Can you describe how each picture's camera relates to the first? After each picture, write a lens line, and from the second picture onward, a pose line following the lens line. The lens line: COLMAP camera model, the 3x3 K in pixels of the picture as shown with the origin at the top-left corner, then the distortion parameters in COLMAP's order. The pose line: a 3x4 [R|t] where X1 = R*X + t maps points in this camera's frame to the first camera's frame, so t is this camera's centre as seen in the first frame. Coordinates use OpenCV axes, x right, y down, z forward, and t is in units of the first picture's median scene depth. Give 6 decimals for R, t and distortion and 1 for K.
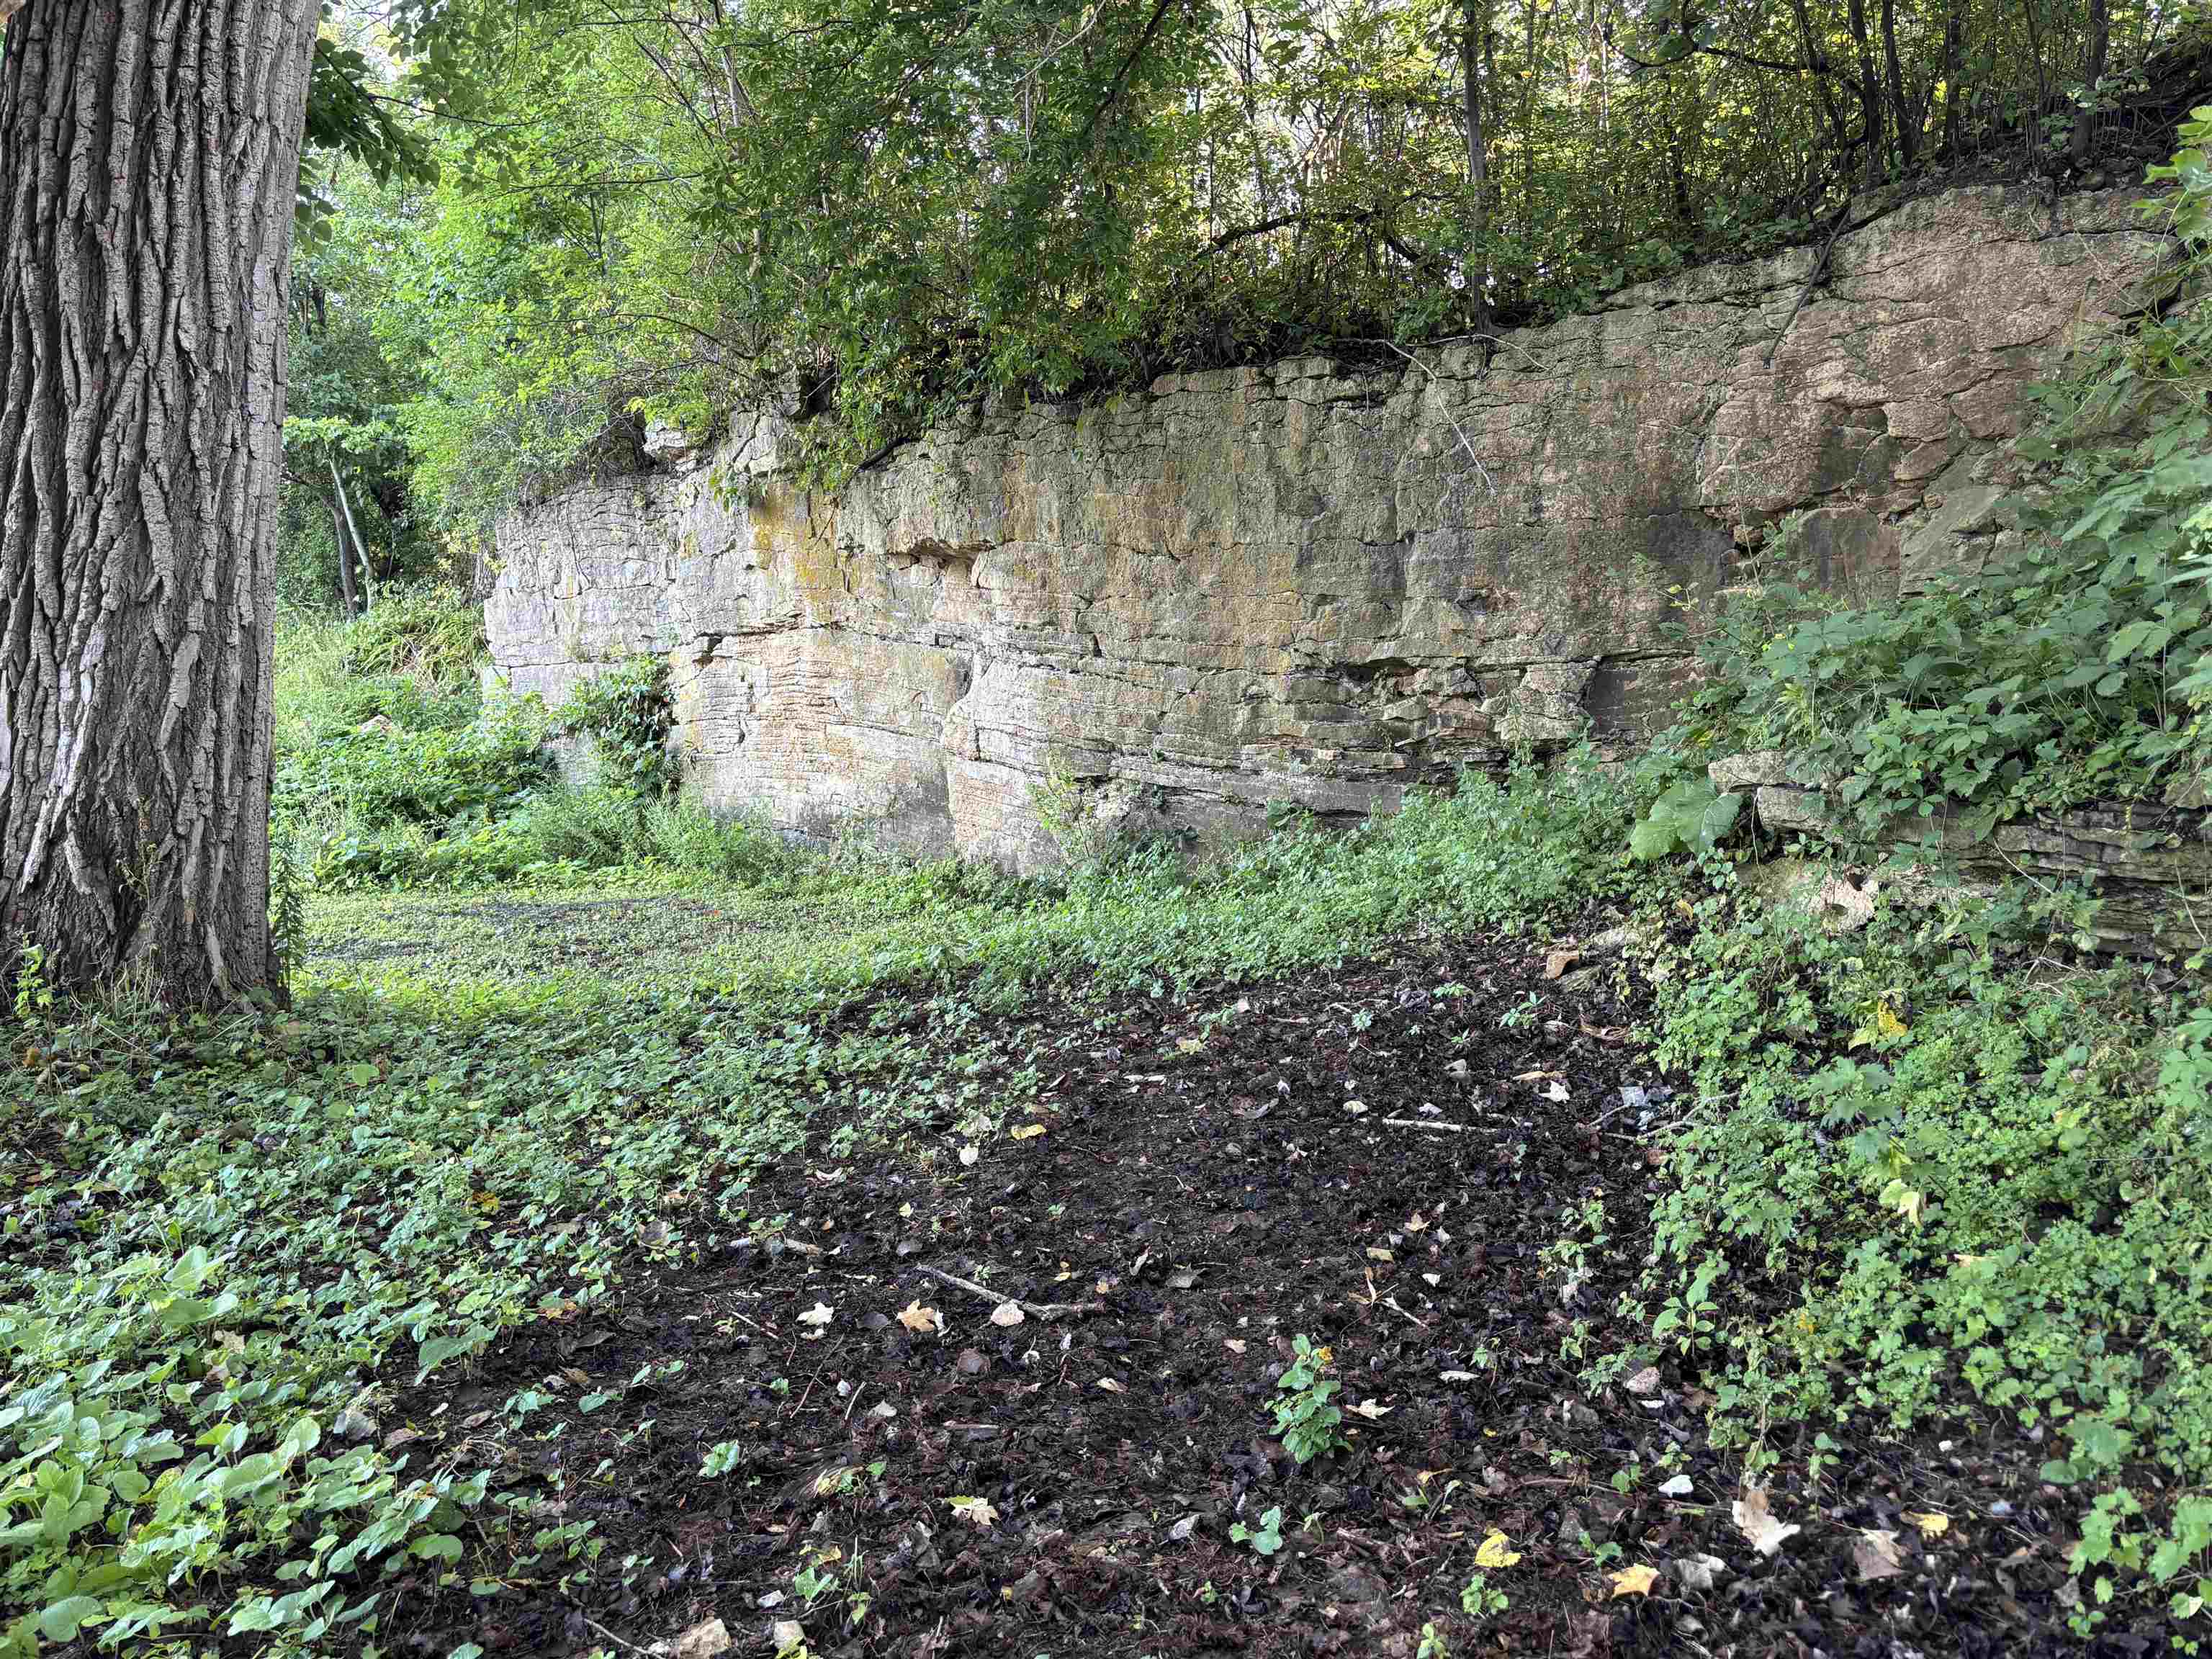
lens RADIAL K [[1653.0, 0, 1145.0], [0, 1653.0, 822.3], [0, 0, 1]] dist [0.152887, -0.344498]
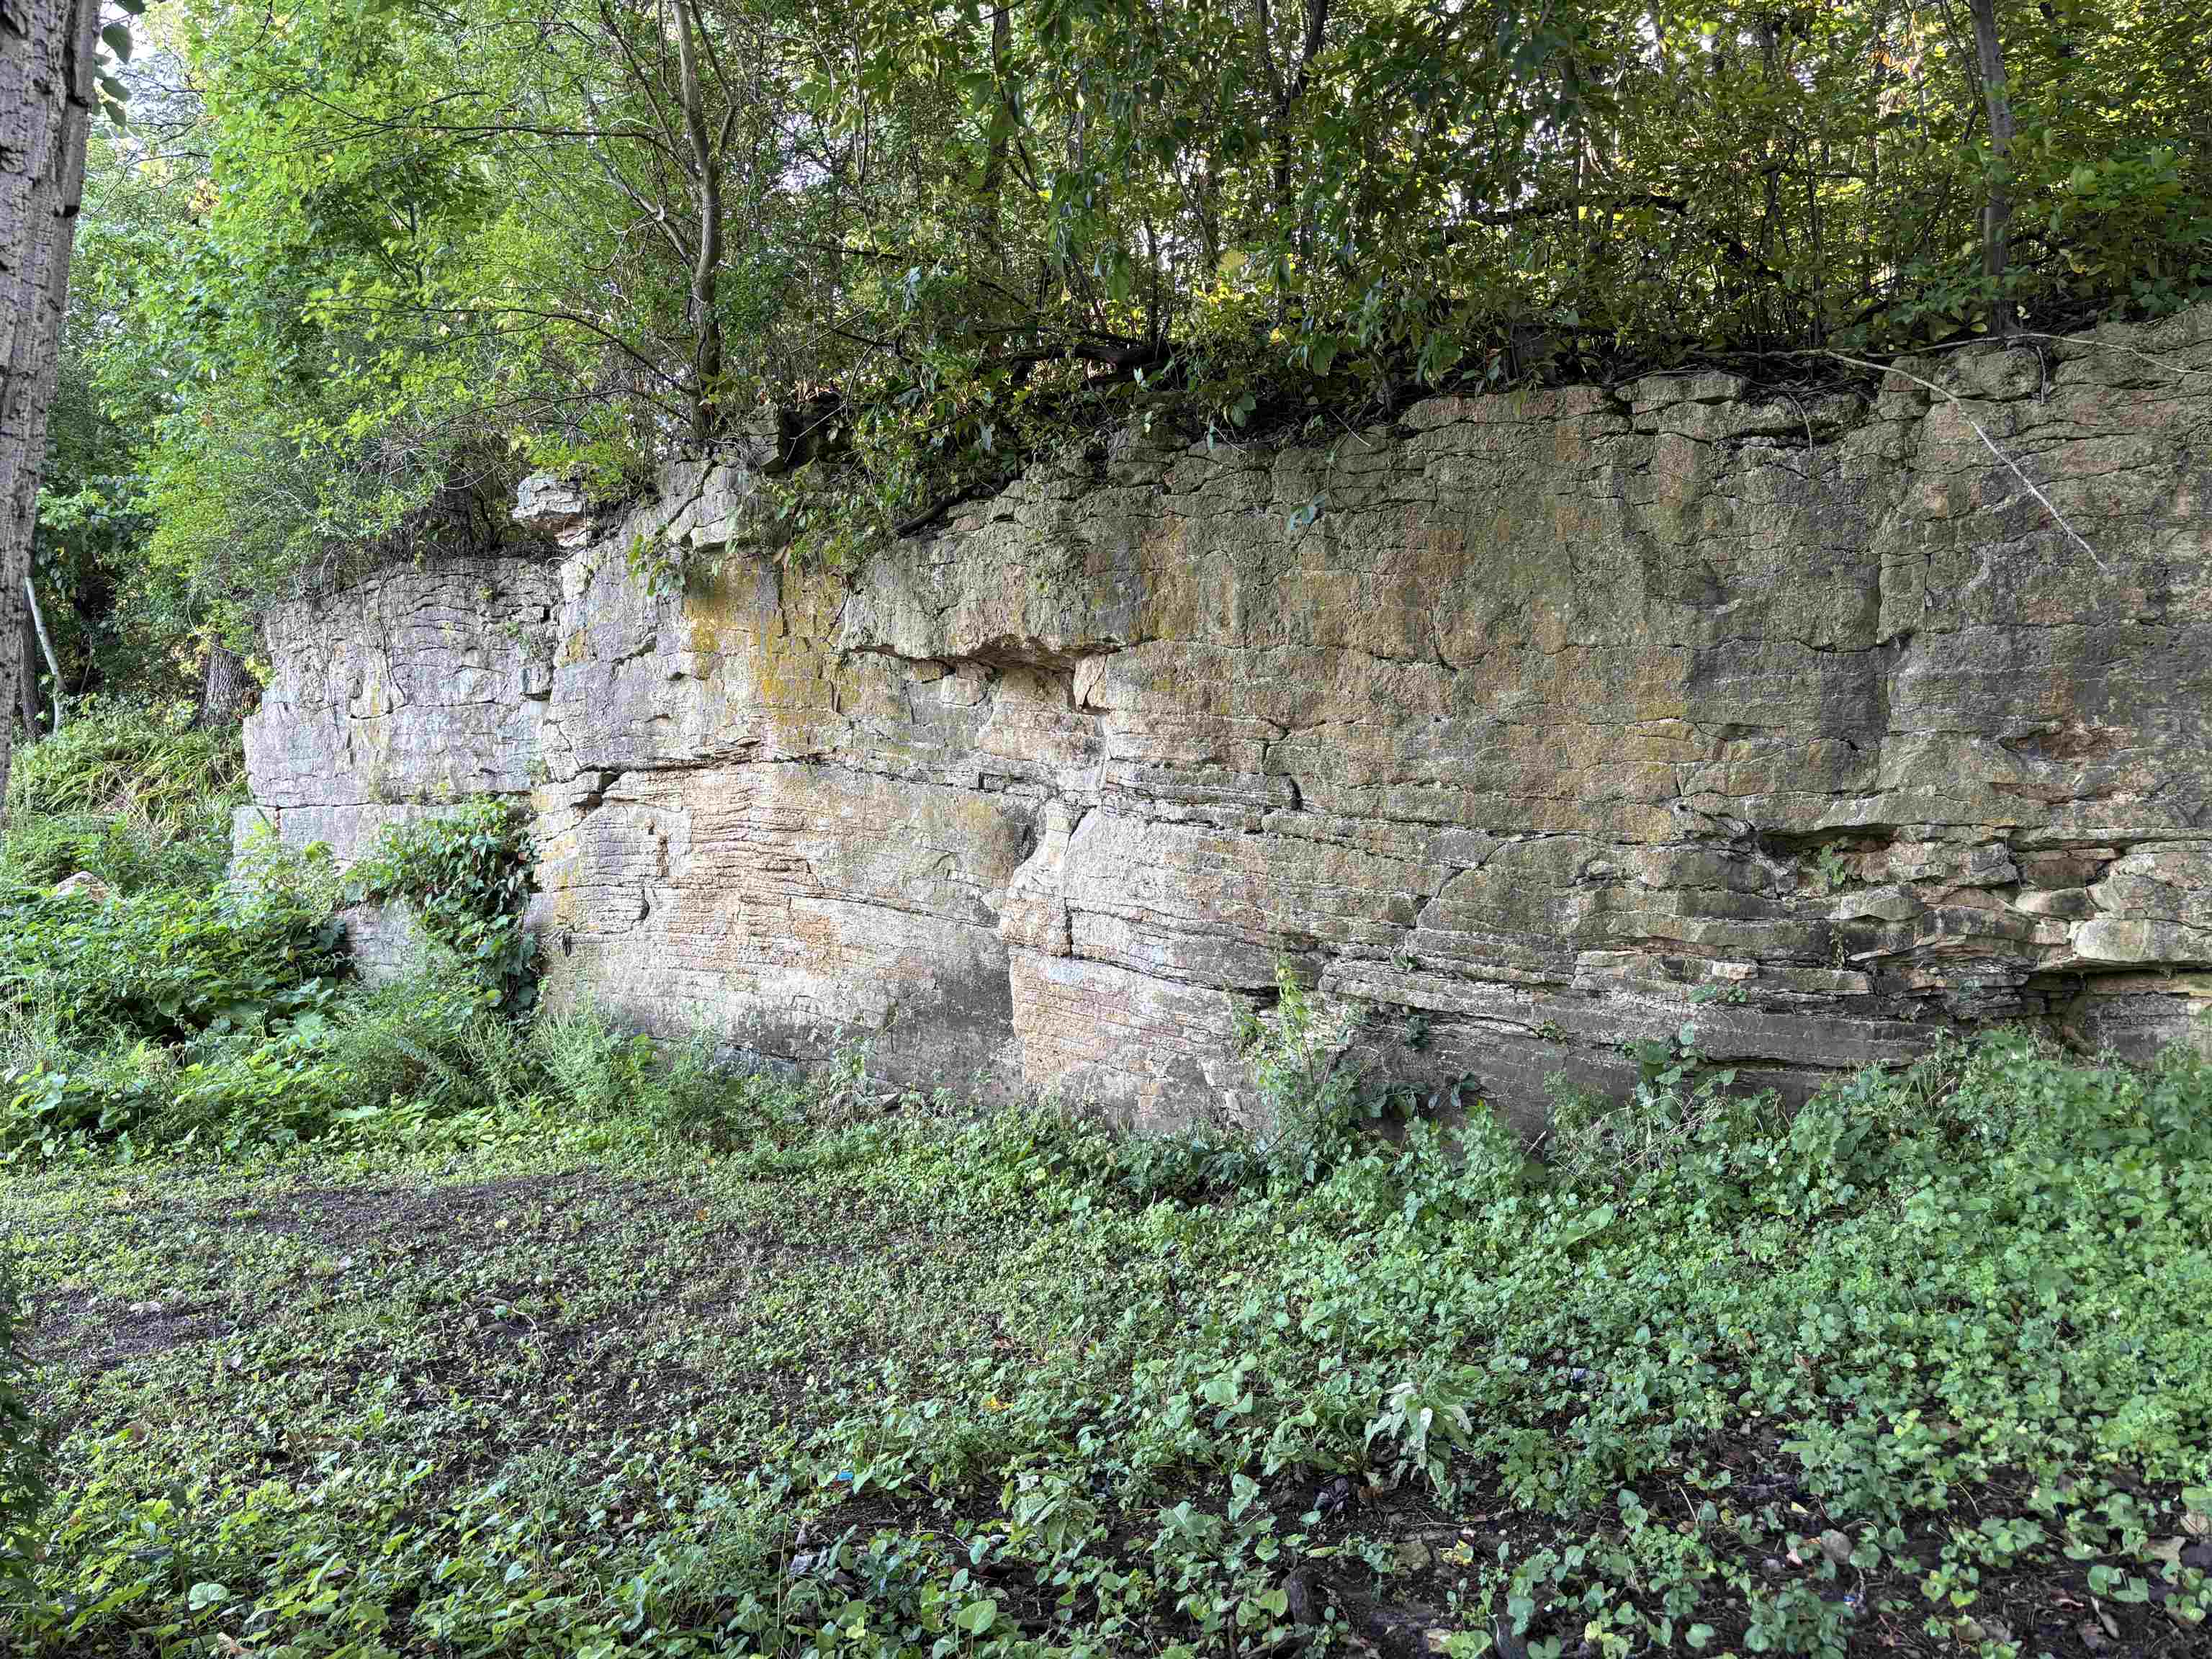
lens RADIAL K [[1645.1, 0, 1140.1], [0, 1645.1, 832.6], [0, 0, 1]] dist [0.080071, -0.084279]
pose [[0.987161, 0.017748, 0.158738, -0.183451], [-0.004323, 0.996413, -0.084518, -0.032154], [-0.159669, 0.082747, 0.983696, 0.330121]]
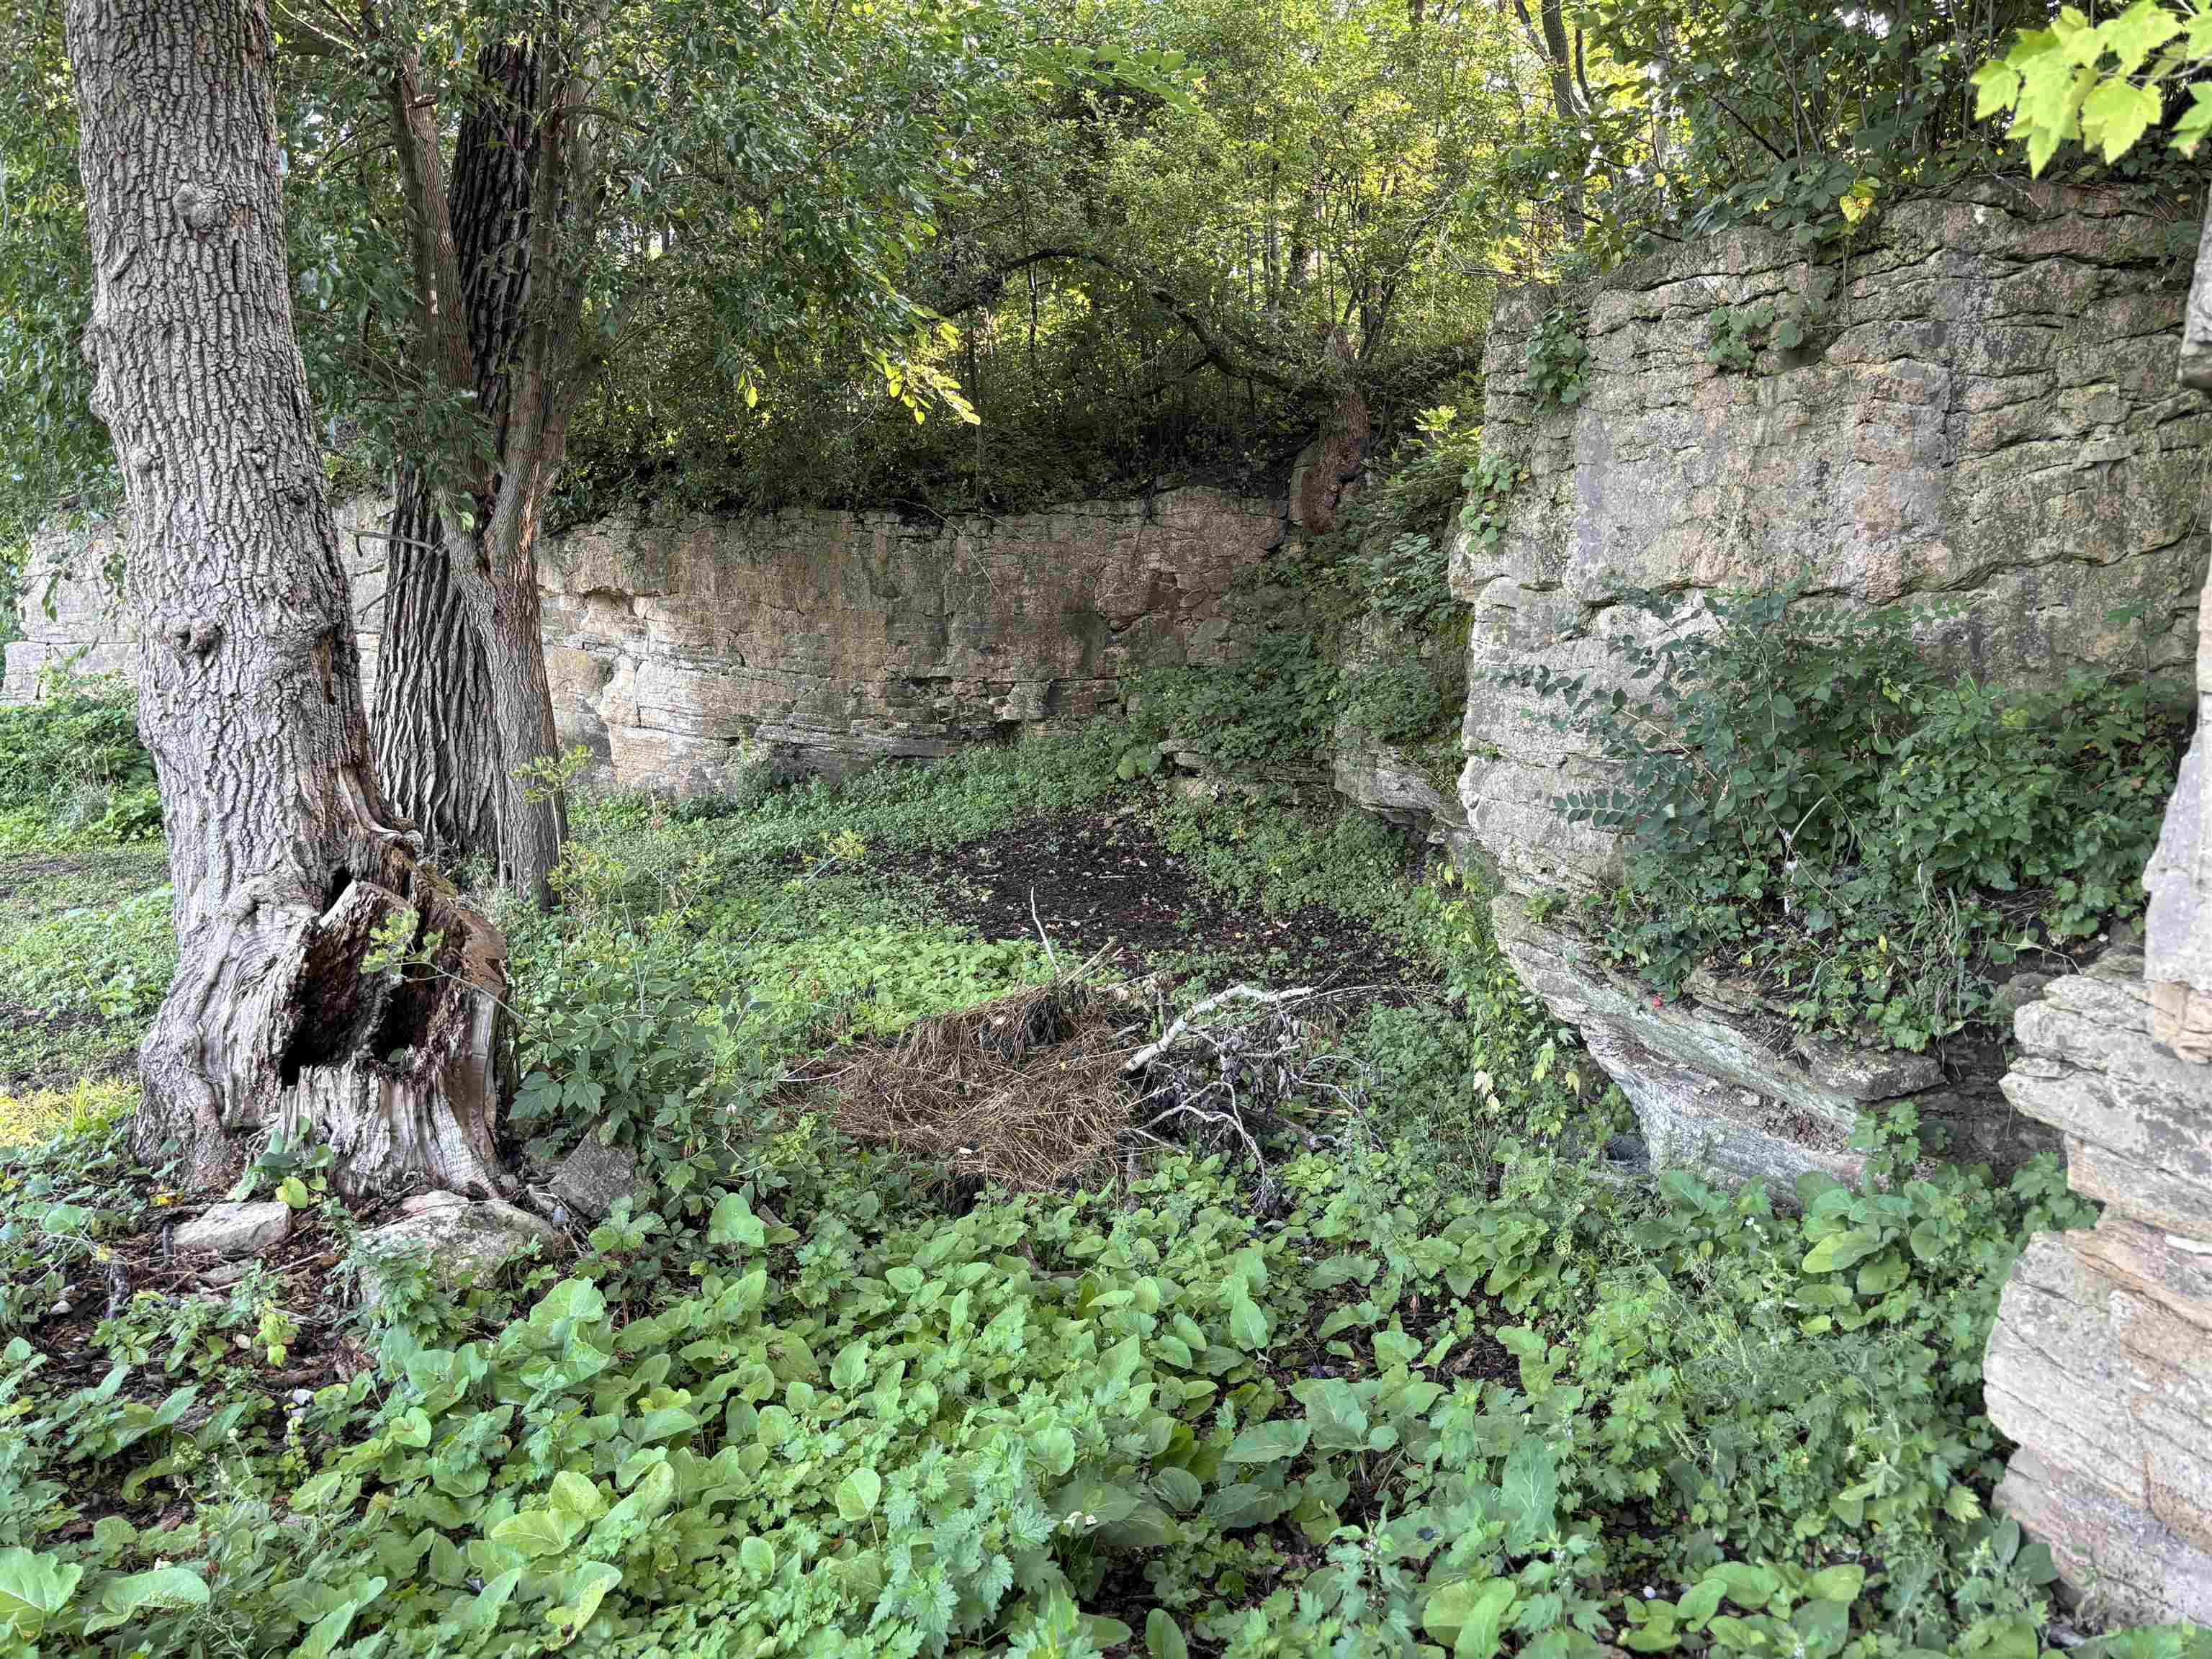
lens RADIAL K [[1653.0, 0, 1145.0], [0, 1653.0, 822.3], [0, 0, 1]] dist [0.152887, -0.344498]
pose [[0.864638, -0.054634, 0.499415, -0.493344], [0.026595, 0.997653, 0.063095, -0.035465], [-0.501691, -0.041272, 0.864062, -0.628237]]
